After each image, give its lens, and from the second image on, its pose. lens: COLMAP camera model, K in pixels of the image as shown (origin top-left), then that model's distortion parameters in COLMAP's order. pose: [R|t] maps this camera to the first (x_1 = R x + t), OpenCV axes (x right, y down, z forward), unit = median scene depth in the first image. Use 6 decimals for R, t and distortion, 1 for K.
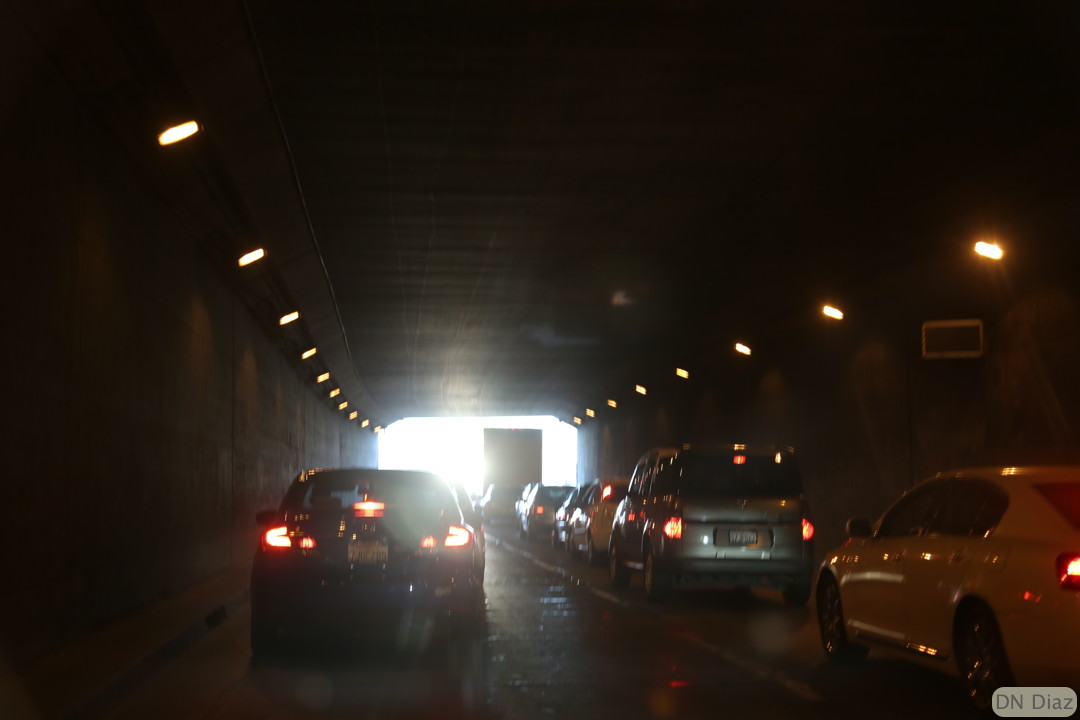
lens RADIAL K [[1800.4, 0, 540.0], [0, 1800.4, 360.0], [0, 0, 1]] dist [0.150294, -0.049838]
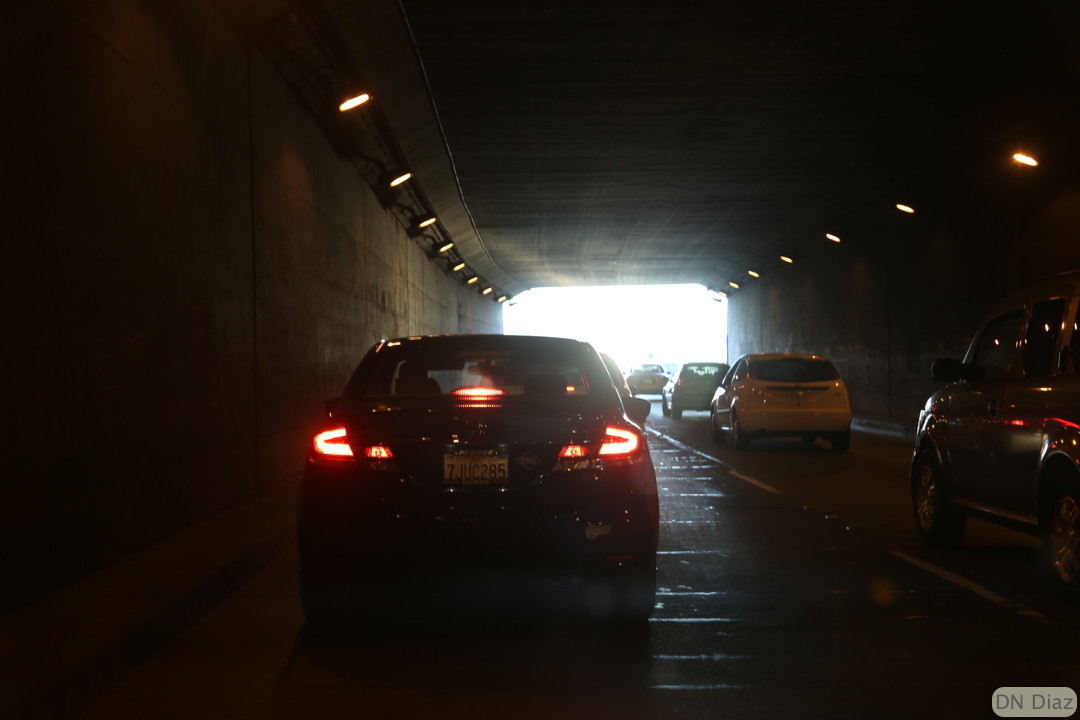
lens RADIAL K [[1800.4, 0, 540.0], [0, 1800.4, 360.0], [0, 0, 1]] dist [0.150294, -0.049838]
pose [[0.997476, -0.005069, -0.070821, -0.021209], [0.009884, 0.997650, 0.067805, 0.020337], [0.070311, -0.068333, 0.995182, 0.280120]]
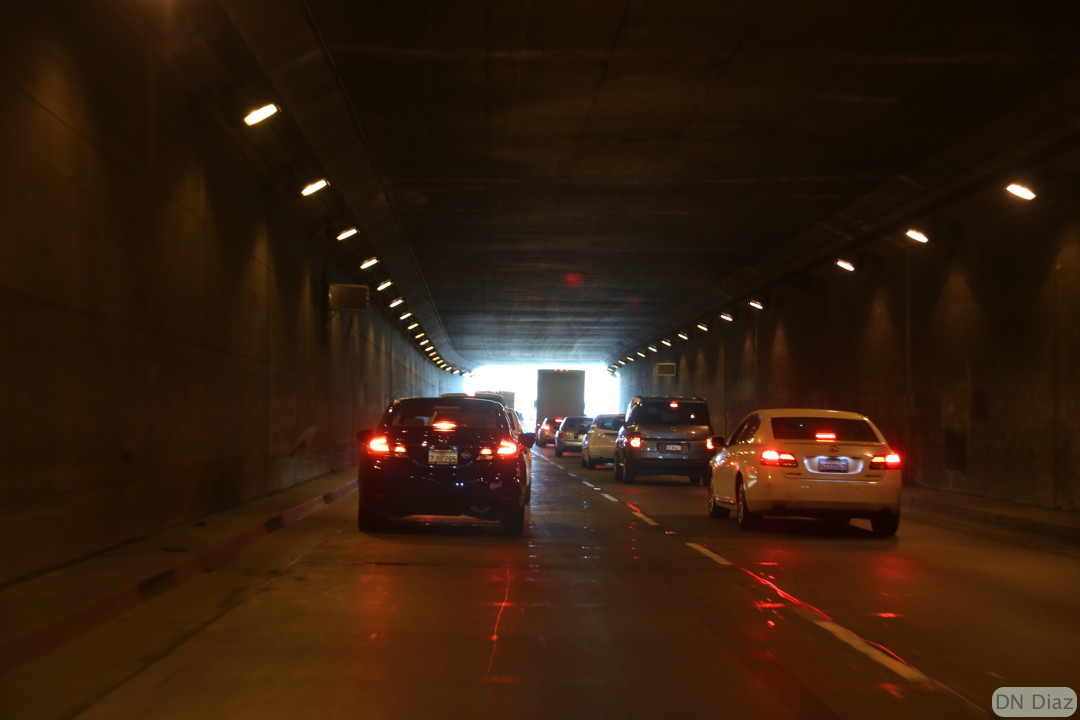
lens RADIAL K [[2769.5, 0, 540.0], [0, 2769.5, 360.0], [0, 0, 1]] dist [0.019625, 0.002598]
pose [[0.998573, 0.024503, -0.047451, 0.057093], [-0.022256, 0.998632, 0.047326, -0.051411], [0.048546, -0.046202, 0.997752, -0.810775]]
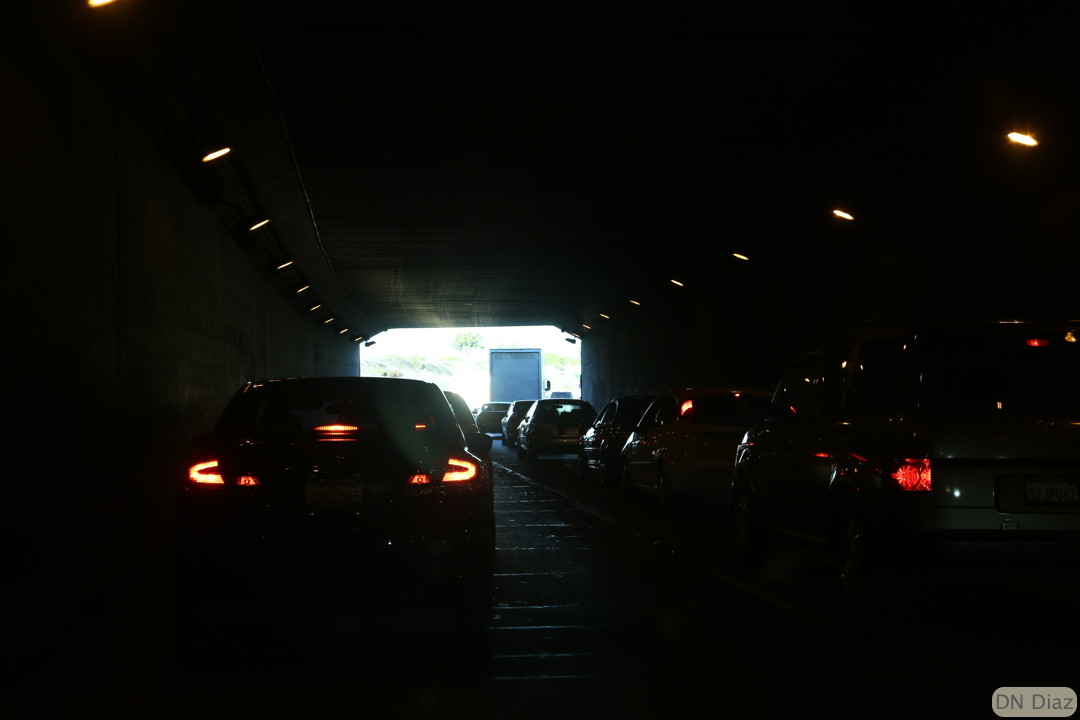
lens RADIAL K [[1800.4, 0, 540.0], [0, 1800.4, 360.0], [0, 0, 1]] dist [0.150294, -0.049838]
pose [[0.999948, -0.006028, 0.008182, -0.014664], [0.005642, 0.998906, 0.046421, 0.016014], [-0.008453, -0.046372, 0.998888, 0.214642]]
